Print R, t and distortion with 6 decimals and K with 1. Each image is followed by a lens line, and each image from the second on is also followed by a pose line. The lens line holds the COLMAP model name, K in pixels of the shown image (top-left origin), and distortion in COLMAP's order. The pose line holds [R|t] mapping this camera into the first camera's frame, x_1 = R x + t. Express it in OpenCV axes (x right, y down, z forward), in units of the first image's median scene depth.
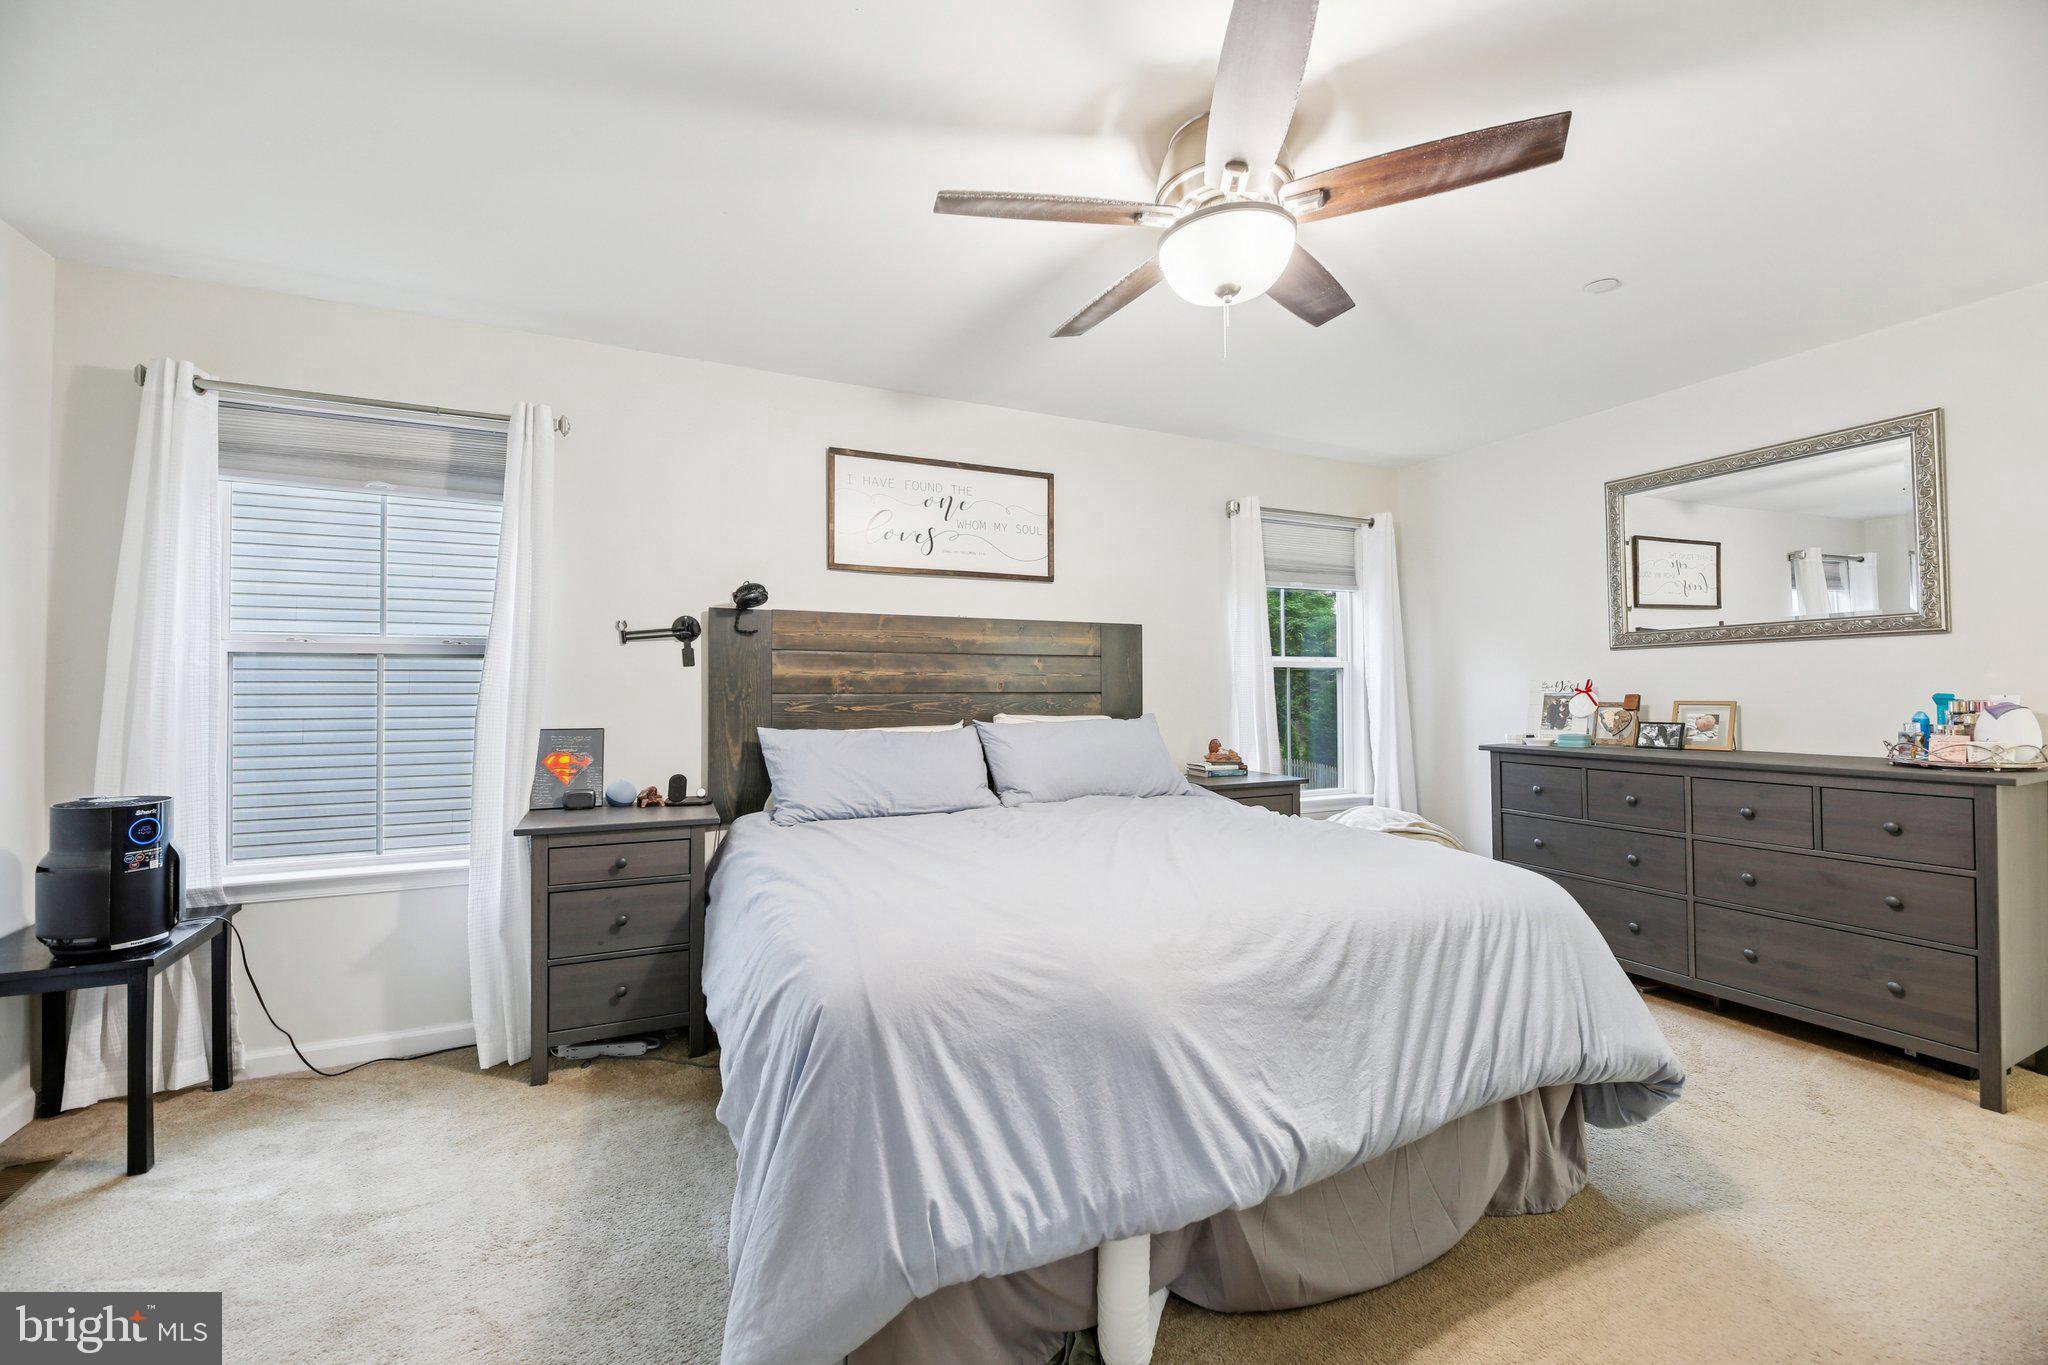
lens RADIAL K [[827.2, 0, 1024.0], [0, 827.2, 682.5], [0, 0, 1]] dist [-0.000802, -0.000088]
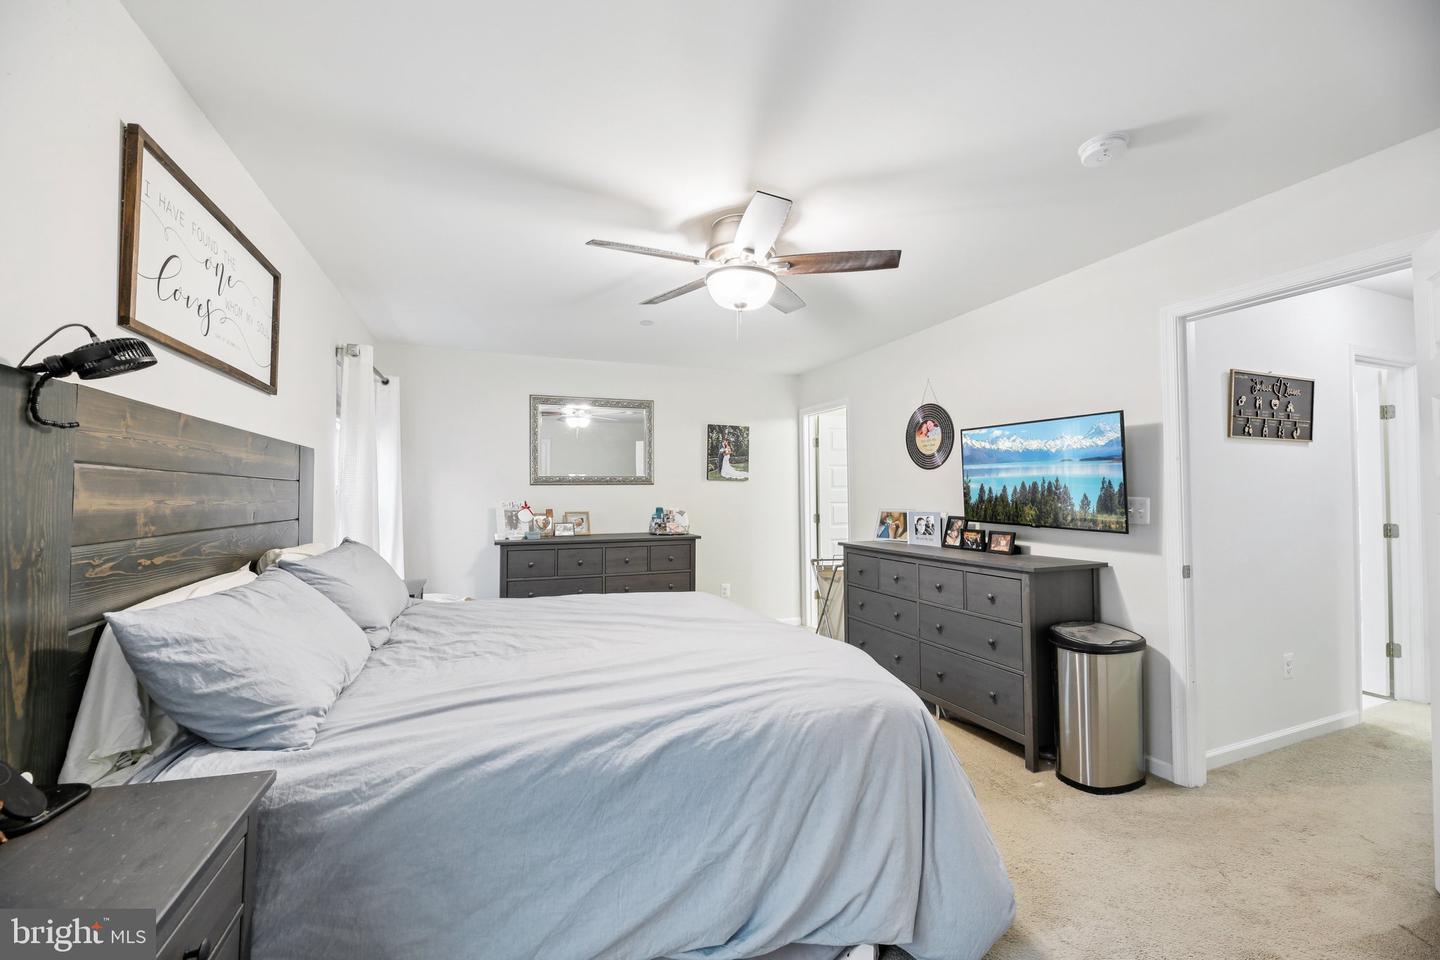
lens RADIAL K [[569.8, 0, 720.0], [0, 569.8, 480.0], [0, 0, 1]] dist [-0.000507, -0.000034]
pose [[0.061104, 0.028673, 0.997719, -0.601242], [-0.010283, 0.999552, -0.028096, -0.021339], [-0.998078, -0.008543, 0.061371, 0.546250]]
